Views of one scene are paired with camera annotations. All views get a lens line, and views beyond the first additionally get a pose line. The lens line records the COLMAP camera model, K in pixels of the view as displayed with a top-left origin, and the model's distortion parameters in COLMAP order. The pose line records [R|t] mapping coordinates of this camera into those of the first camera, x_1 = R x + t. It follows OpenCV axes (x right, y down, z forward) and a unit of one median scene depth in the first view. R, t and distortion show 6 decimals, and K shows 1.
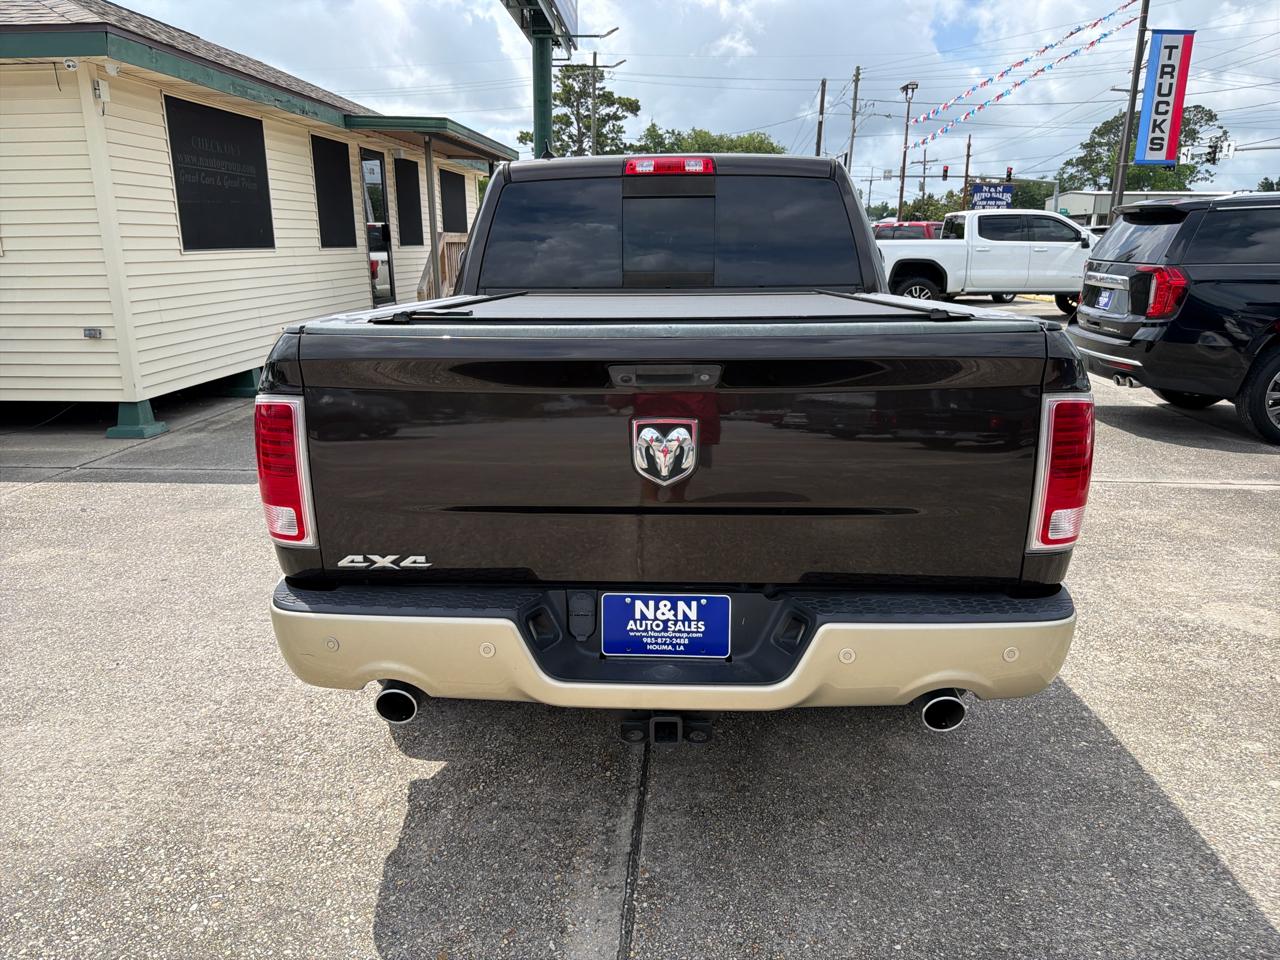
lens RADIAL K [[903.1, 0, 632.3], [0, 903.1, 470.5], [0, 0, 1]] dist [0.019214, -0.026752]
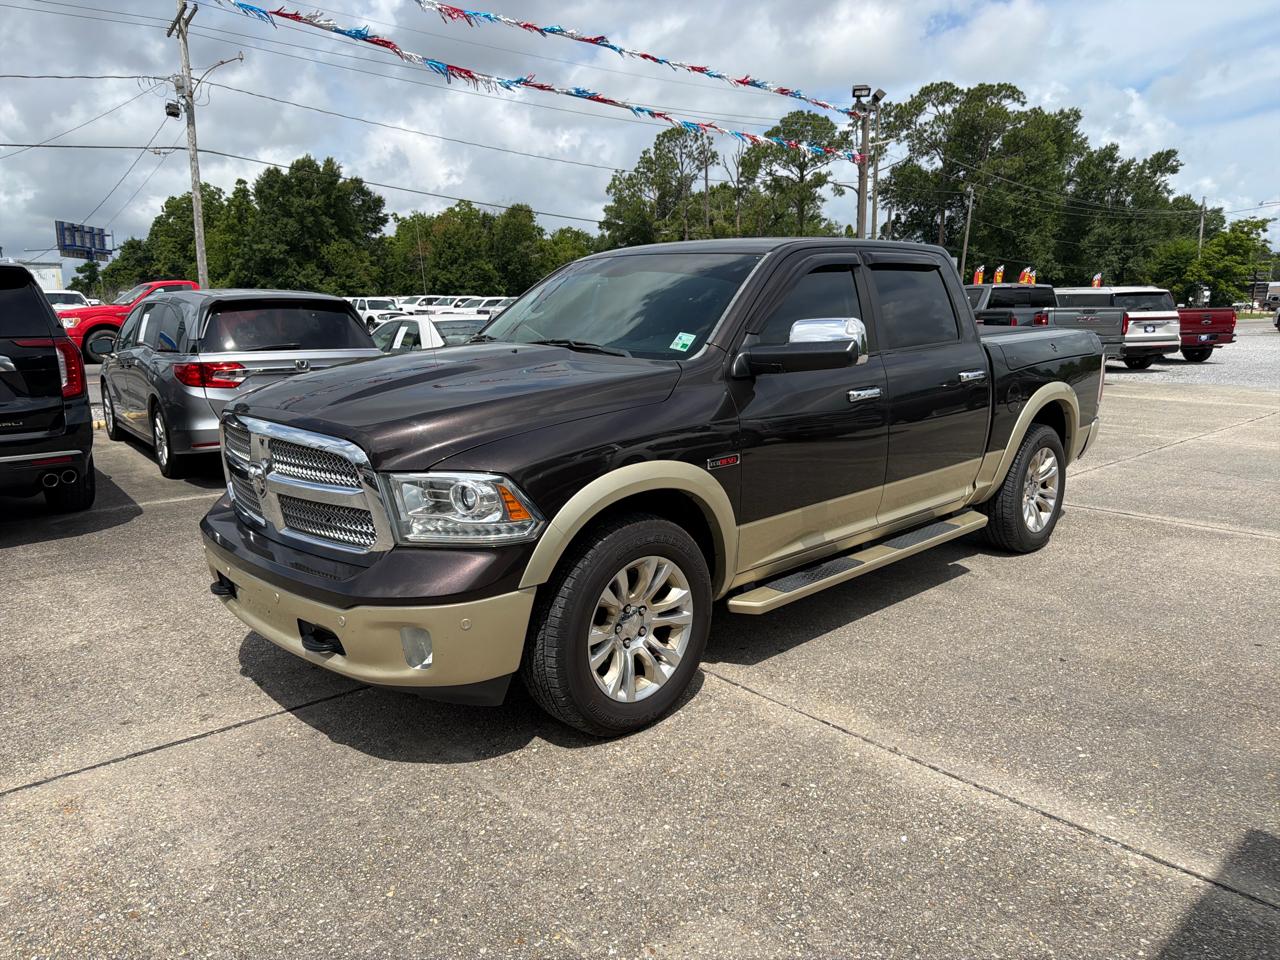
lens RADIAL K [[903.1, 0, 640.6], [0, 903.1, 476.5], [0, 0, 1]] dist [0.019214, -0.026752]
pose [[-0.725996, -0.124646, 0.676309, -1.122180], [0.172244, 0.919133, 0.354298, -0.849027], [-0.665779, 0.373709, -0.645817, 3.355226]]
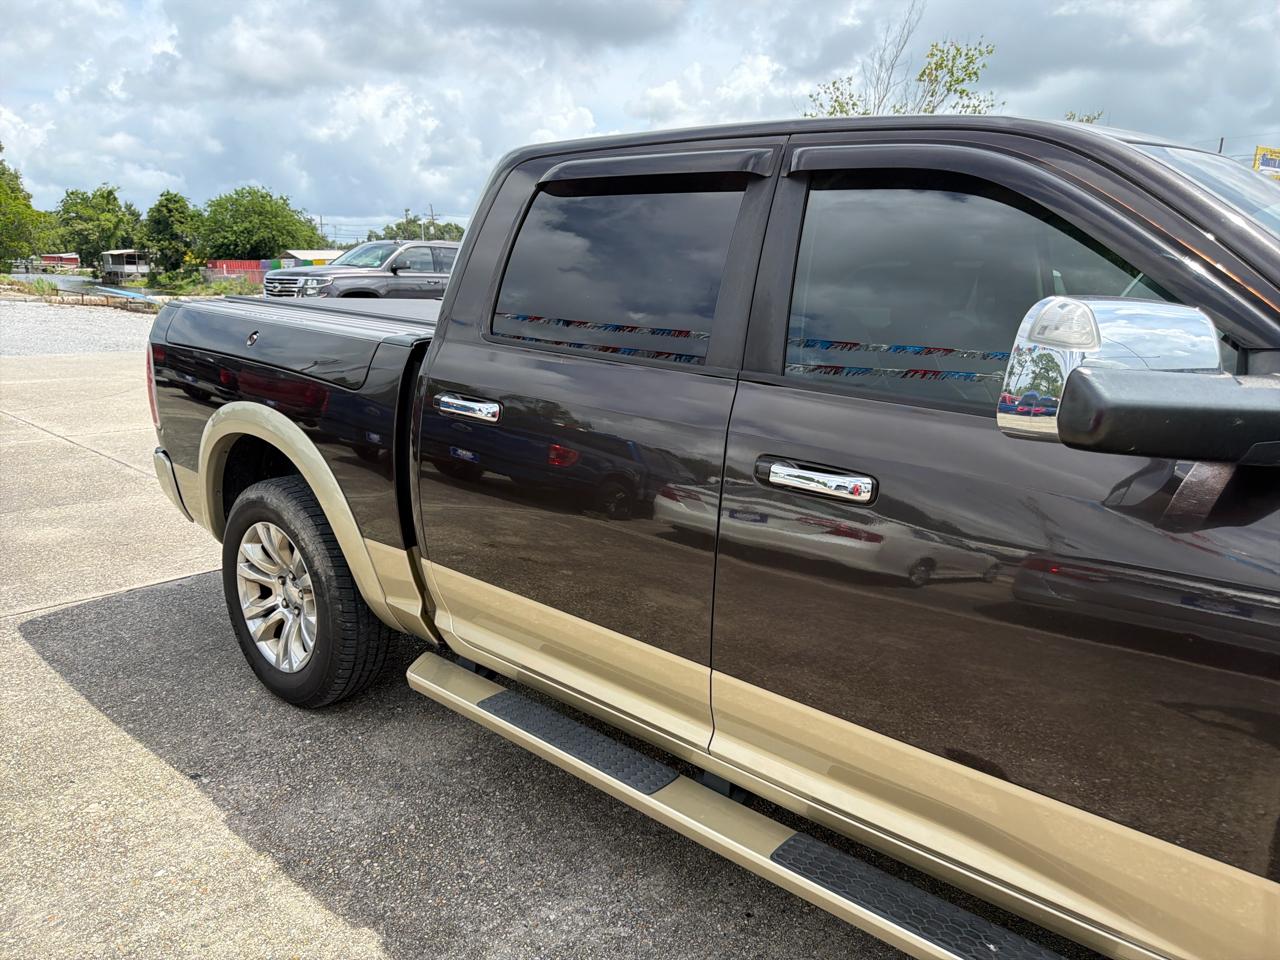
lens RADIAL K [[903.1, 0, 644.2], [0, 903.1, 492.8], [0, 0, 1]] dist [0.019214, -0.026752]
pose [[-0.617923, 0.167033, -0.768291, 1.047337], [-0.217469, 0.902740, 0.371170, -0.552119], [0.755565, 0.396434, -0.521499, 2.212725]]
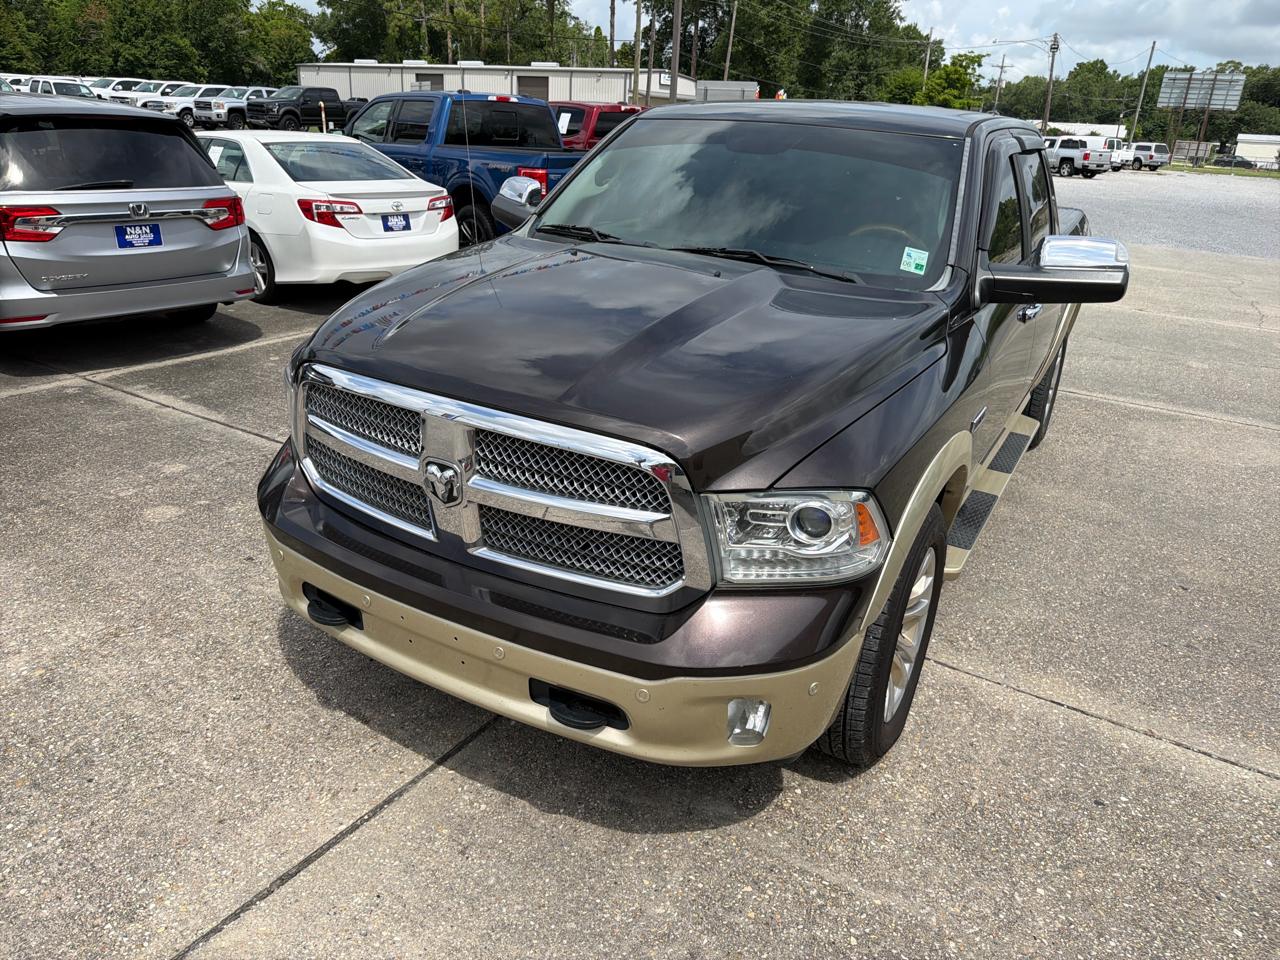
lens RADIAL K [[903.1, 0, 638.3], [0, 903.1, 477.2], [0, 0, 1]] dist [0.019214, -0.026752]
pose [[-0.884321, -0.215598, 0.414118, -0.403287], [0.061989, 0.824918, 0.561843, -0.962701], [-0.462745, 0.522521, -0.716128, 3.419290]]
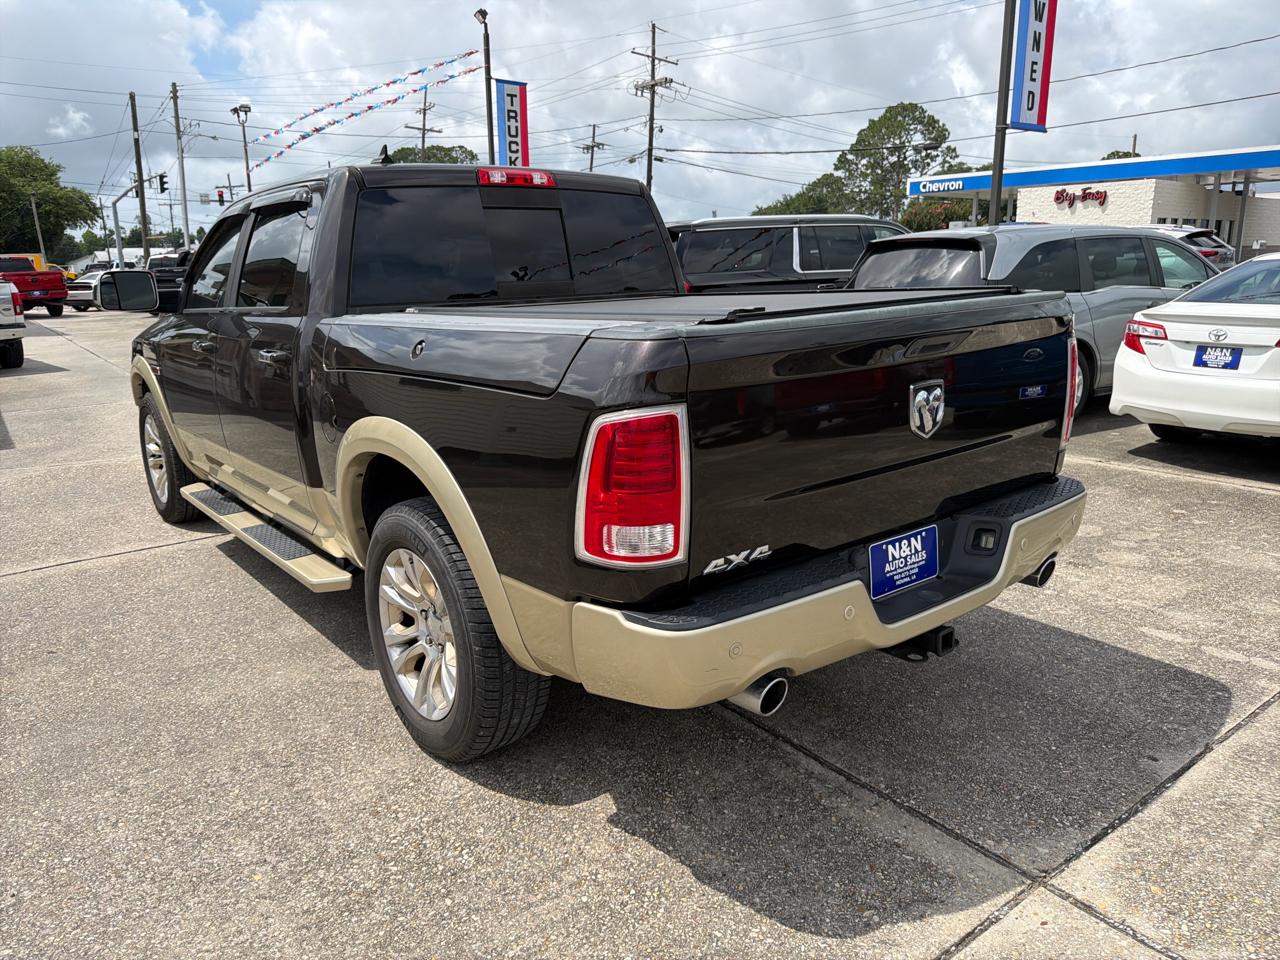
lens RADIAL K [[903.1, 0, 627.1], [0, 903.1, 476.7], [0, 0, 1]] dist [0.019214, -0.026752]
pose [[0.760172, -0.169153, 0.627317, -0.791238], [0.182475, 0.982237, 0.043735, -0.045484], [-0.623572, 0.081223, 0.777535, 0.241510]]
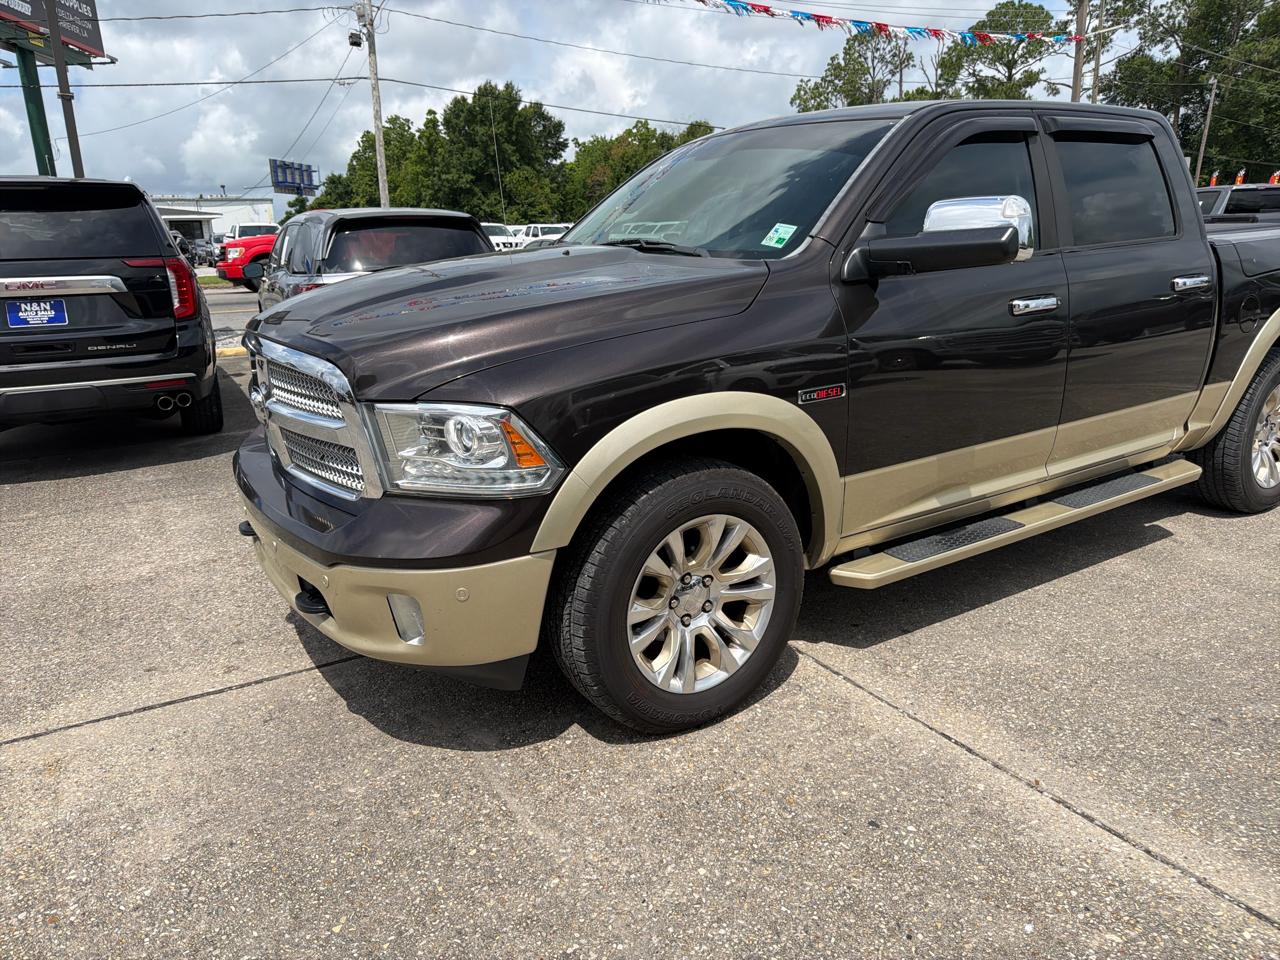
lens RADIAL K [[903.1, 0, 634.2], [0, 903.1, 485.0], [0, 0, 1]] dist [0.019214, -0.026752]
pose [[-0.574217, -0.205066, 0.792605, -1.016953], [0.226056, 0.890774, 0.394234, -0.734005], [-0.786876, 0.405549, -0.465141, 3.087290]]
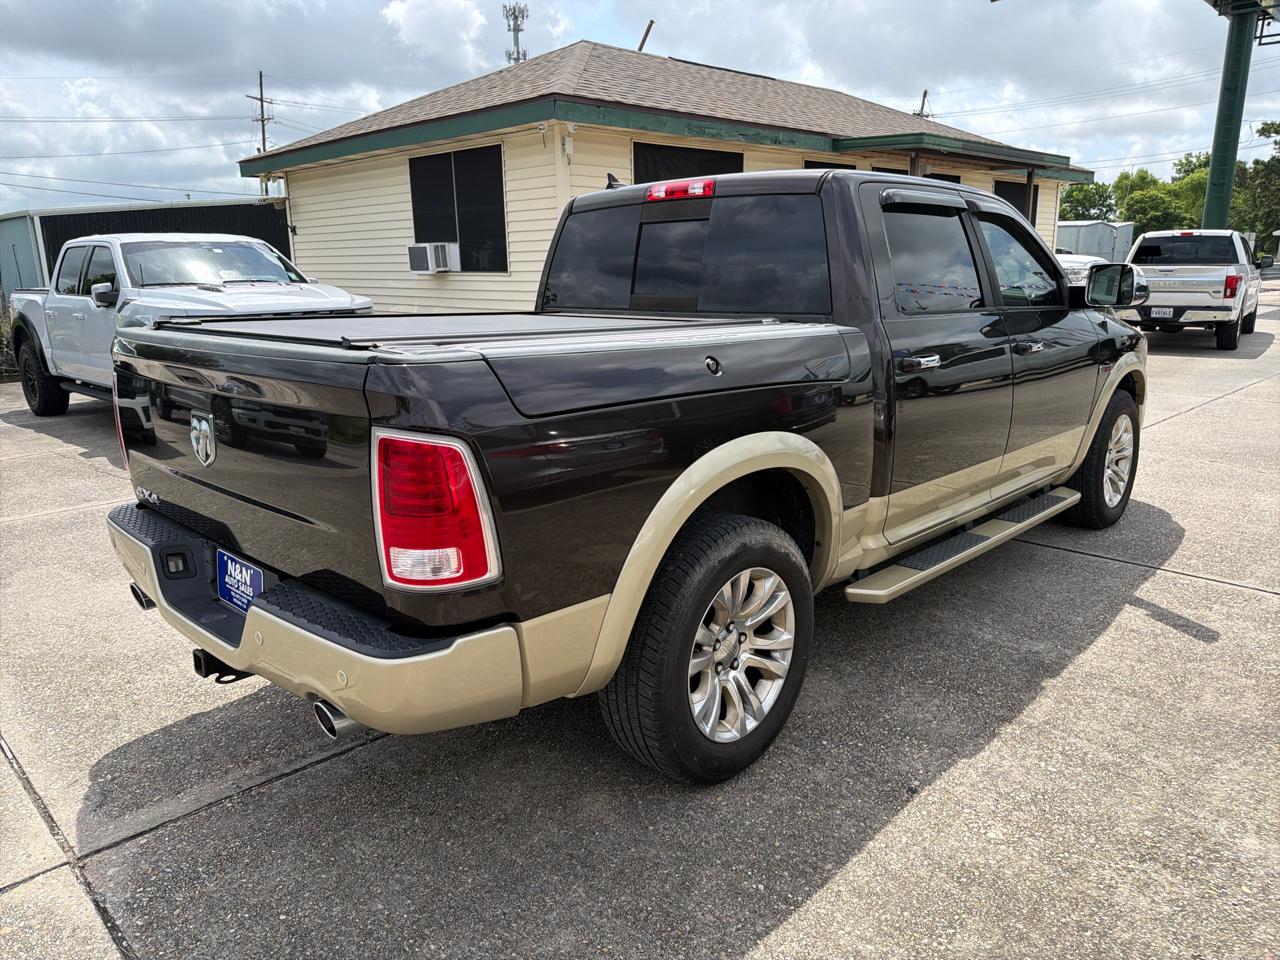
lens RADIAL K [[903.1, 0, 638.9], [0, 903.1, 469.2], [0, 0, 1]] dist [0.019214, -0.026752]
pose [[0.752717, 0.140716, -0.643129, 0.992325], [-0.151028, 0.987746, 0.039354, -0.091552], [0.640786, 0.067508, 0.764746, 0.323726]]
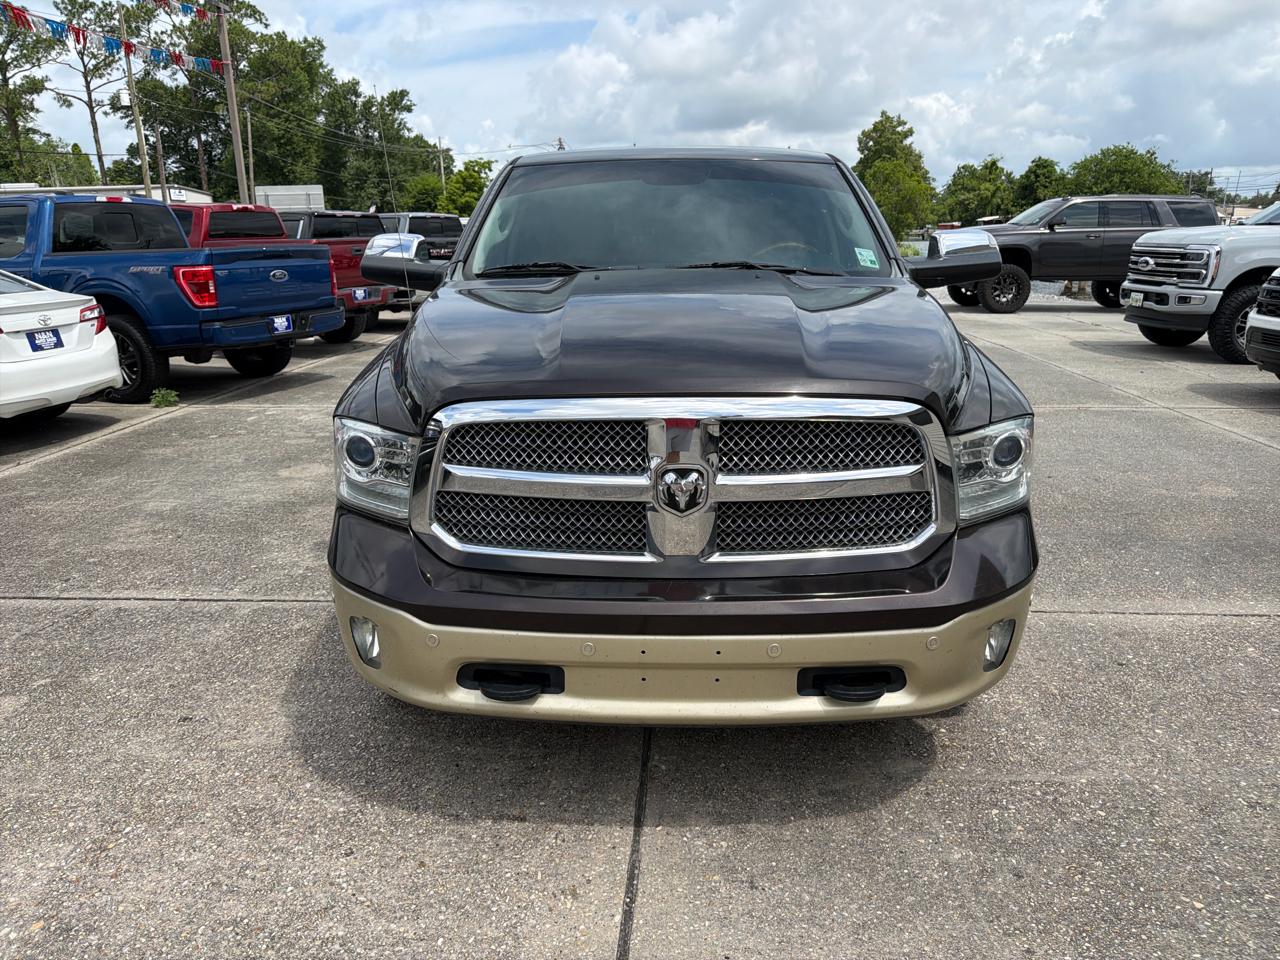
lens RADIAL K [[903.1, 0, 648.4], [0, 903.1, 476.1], [0, 0, 1]] dist [0.019214, -0.026752]
pose [[-0.999732, 0.016603, -0.016138, 0.156599], [0.006604, 0.872523, 0.488528, -0.893991], [0.022191, 0.488291, -0.872399, 3.591417]]
